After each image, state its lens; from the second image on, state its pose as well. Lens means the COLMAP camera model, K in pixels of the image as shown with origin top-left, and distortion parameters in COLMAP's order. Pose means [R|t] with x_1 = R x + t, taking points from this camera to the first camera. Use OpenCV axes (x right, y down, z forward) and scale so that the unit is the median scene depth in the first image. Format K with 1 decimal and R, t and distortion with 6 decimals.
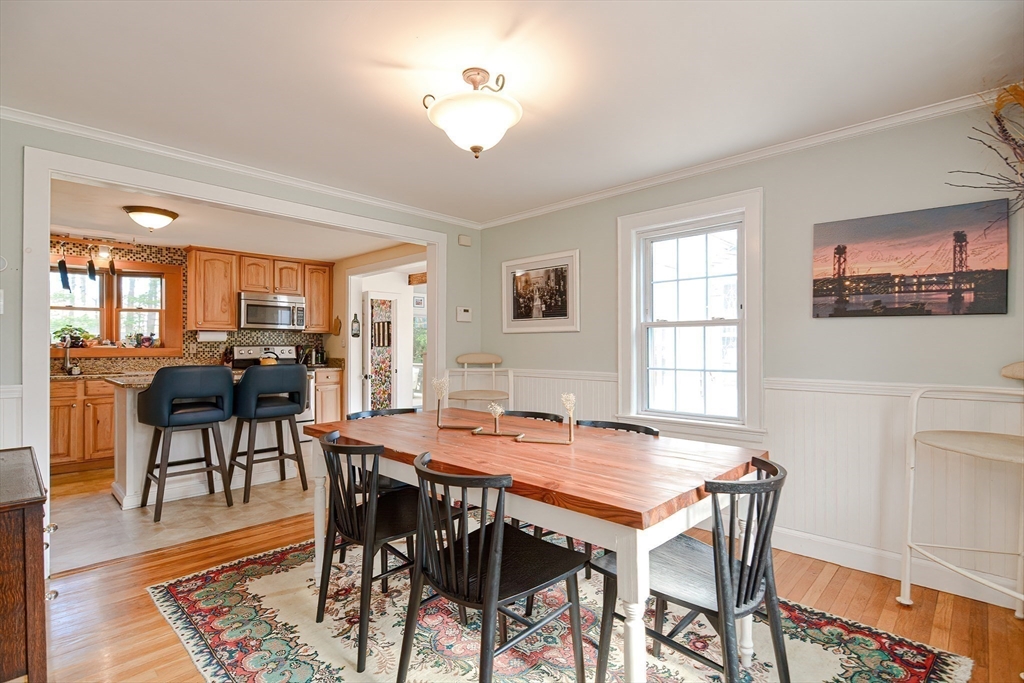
lens RADIAL K [[500.4, 0, 506.3], [0, 500.4, 343.6], [0, 0, 1]] dist [0.005053, -0.010148]
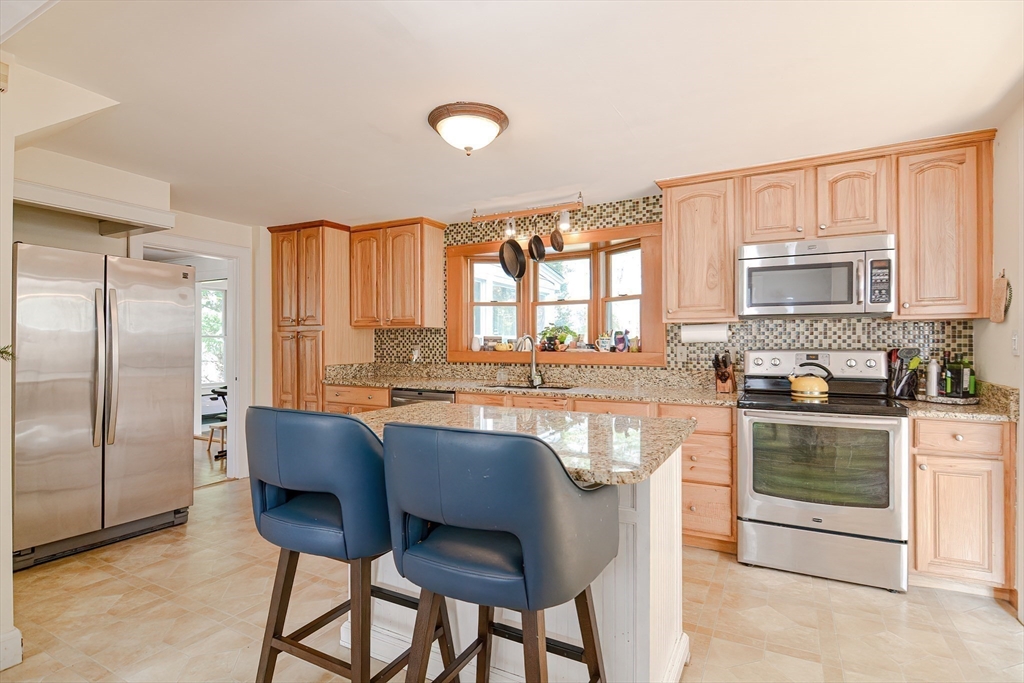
lens RADIAL K [[500.4, 0, 506.3], [0, 500.4, 343.6], [0, 0, 1]] dist [0.005053, -0.010148]
pose [[0.282854, 0.000378, -0.959163, -0.108425], [0.008376, 0.999961, 0.002864, -0.006557], [0.959127, -0.008844, 0.282839, 0.654670]]
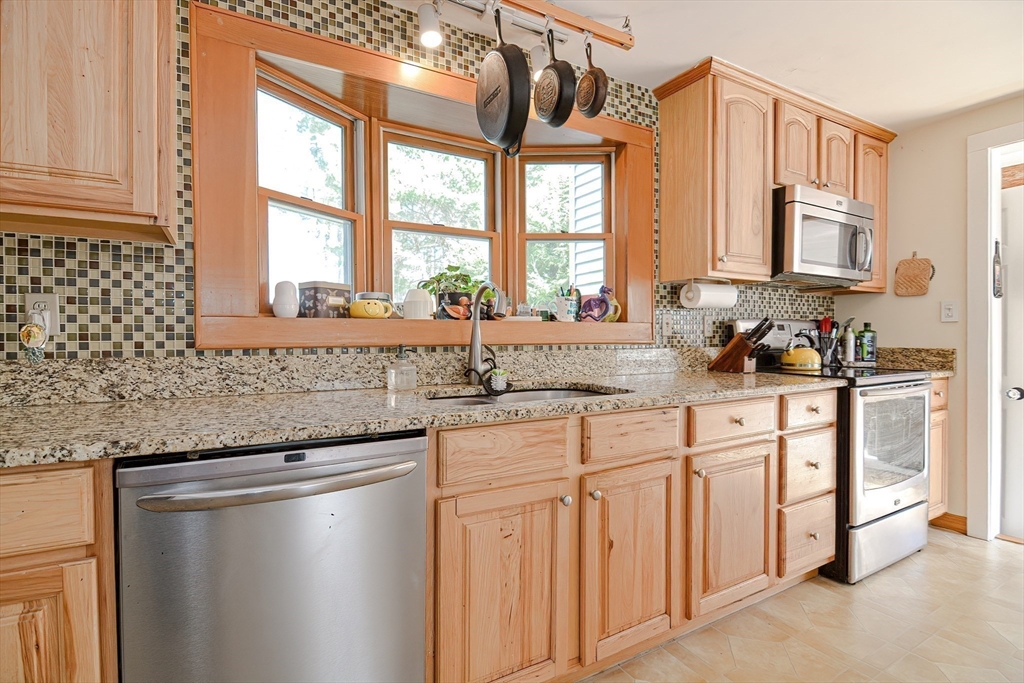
lens RADIAL K [[500.4, 0, 506.3], [0, 500.4, 343.6], [0, 0, 1]] dist [0.005053, -0.010148]
pose [[0.966755, 0.000730, -0.255704, -0.681861], [0.004860, 0.999763, 0.021229, 0.016907], [0.255659, -0.021766, 0.966522, 0.573374]]
